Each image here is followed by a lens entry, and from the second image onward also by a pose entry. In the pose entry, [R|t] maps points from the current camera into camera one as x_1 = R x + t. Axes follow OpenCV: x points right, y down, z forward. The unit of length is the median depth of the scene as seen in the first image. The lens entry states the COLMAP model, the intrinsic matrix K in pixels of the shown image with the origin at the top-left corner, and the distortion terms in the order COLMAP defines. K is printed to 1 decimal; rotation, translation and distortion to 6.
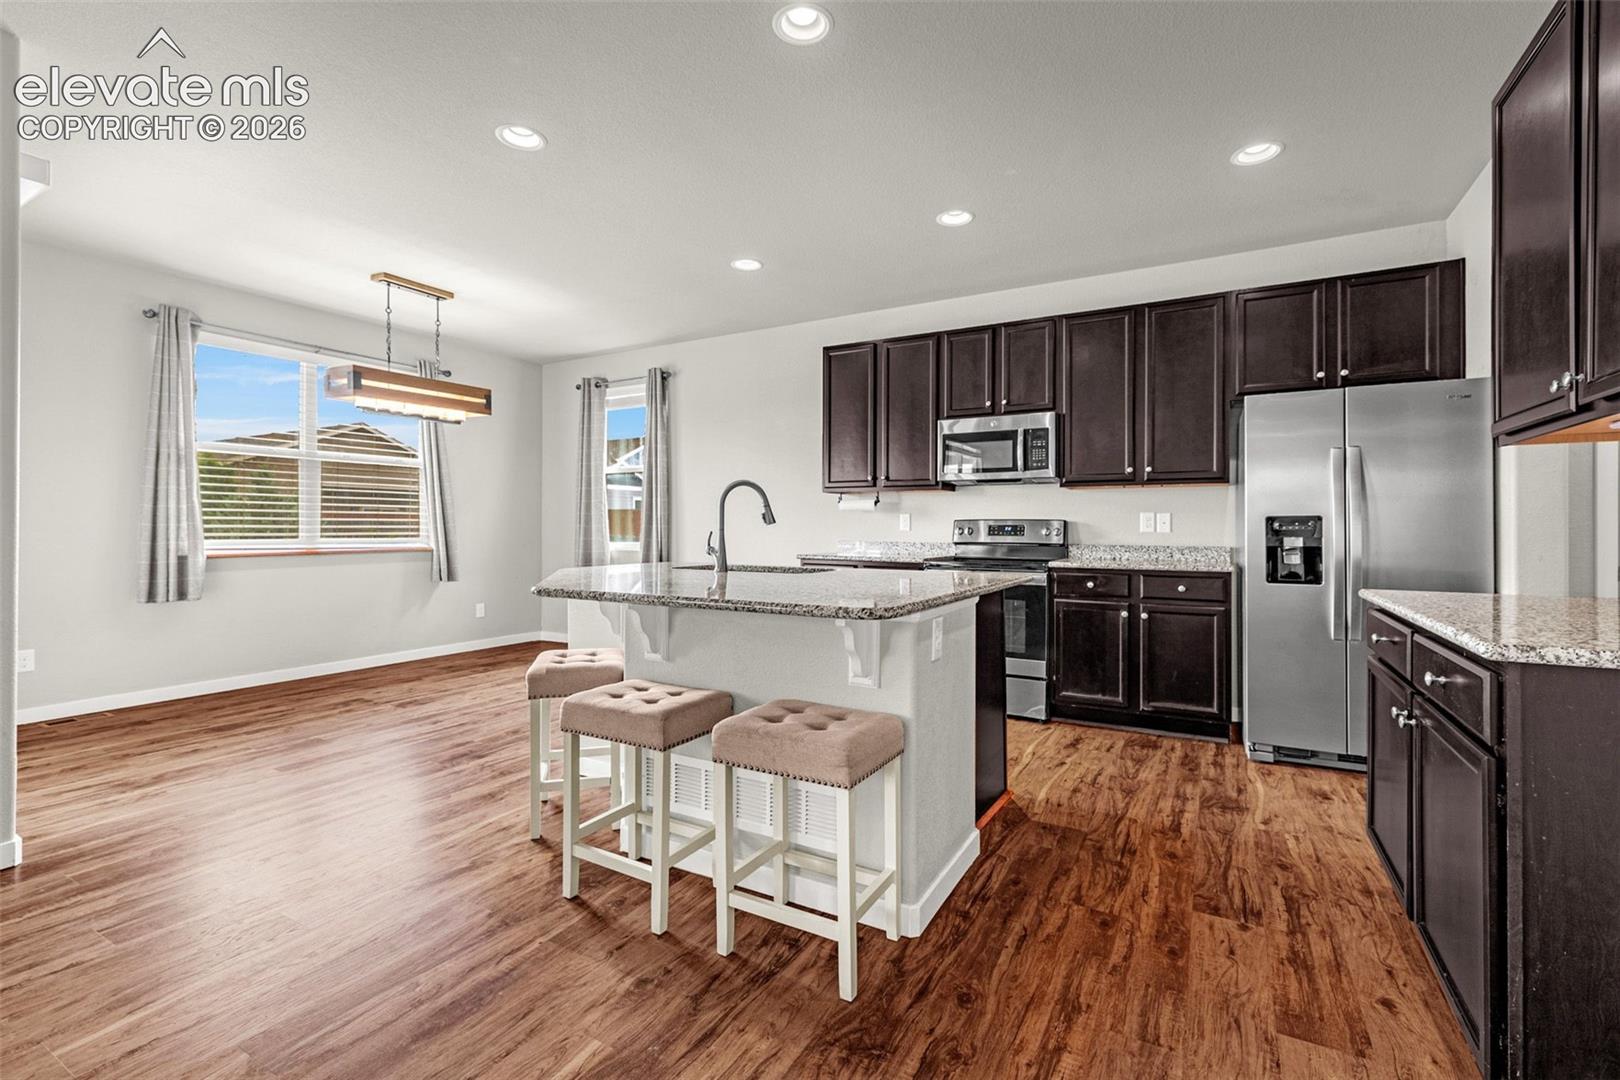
lens RADIAL K [[696.4, 0, 831.9], [0, 696.4, 530.6], [0, 0, 1]] dist [0.003166, -0.000183]
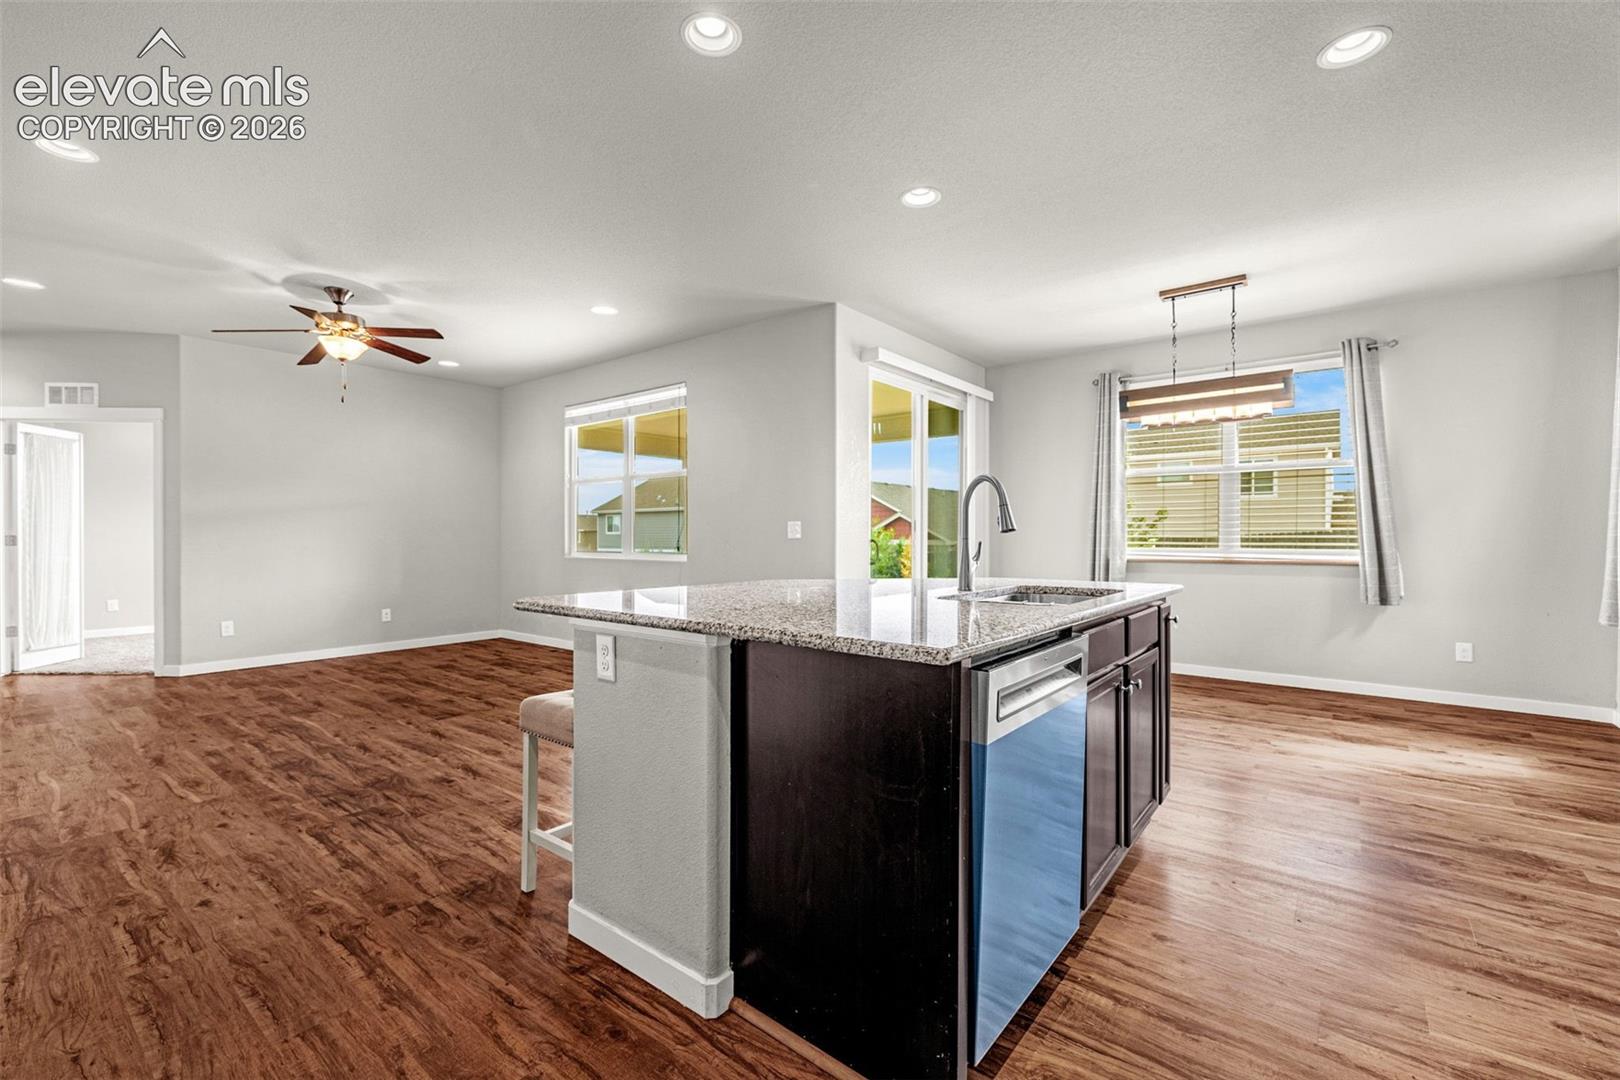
lens RADIAL K [[696.4, 0, 808.2], [0, 696.4, 537.8], [0, 0, 1]] dist [0.003166, -0.000183]
pose [[-0.167831, -0.000879, -0.985815, 0.707460], [-0.005074, 0.999987, -0.000028, -0.001086], [0.985803, 0.004997, -0.167833, 0.994436]]
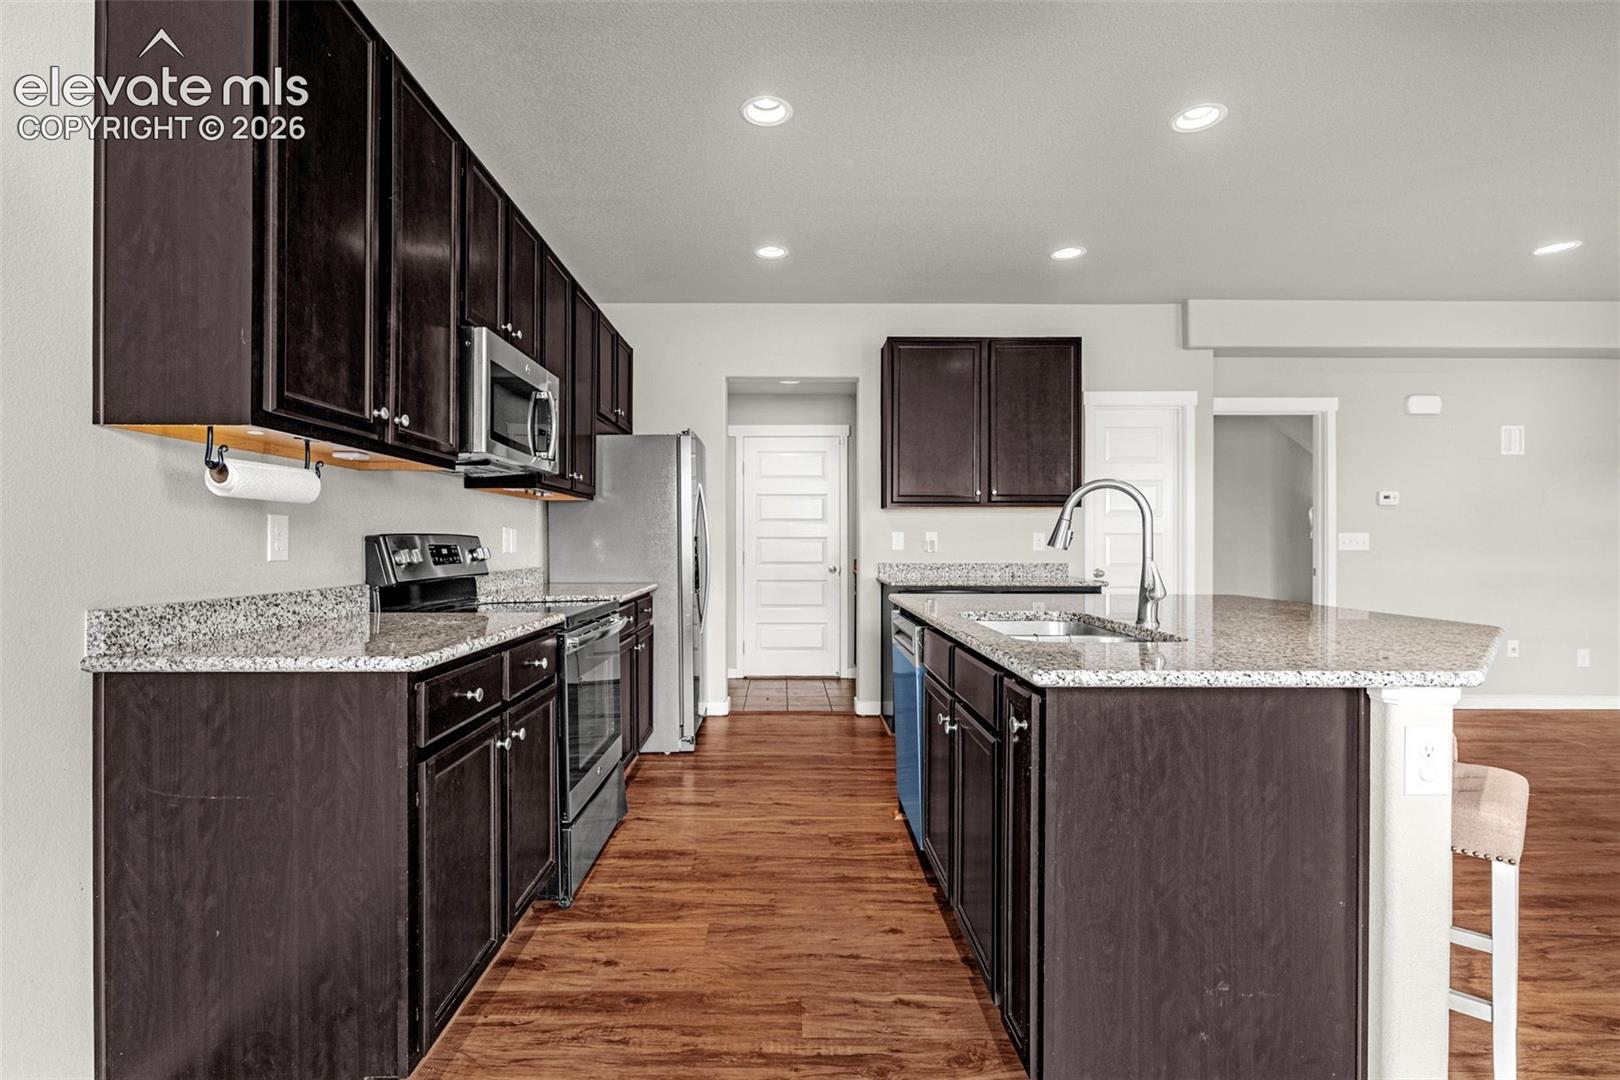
lens RADIAL K [[760.5, 0, 779.5], [0, 760.5, 544.3], [0, 0, 1]] dist [0.002117, 0.000576]
pose [[-0.470754, -0.007574, 0.882232, -0.634177], [0.000317, 0.999962, 0.008754, -0.020098], [-0.882264, 0.004400, -0.470734, 1.684717]]
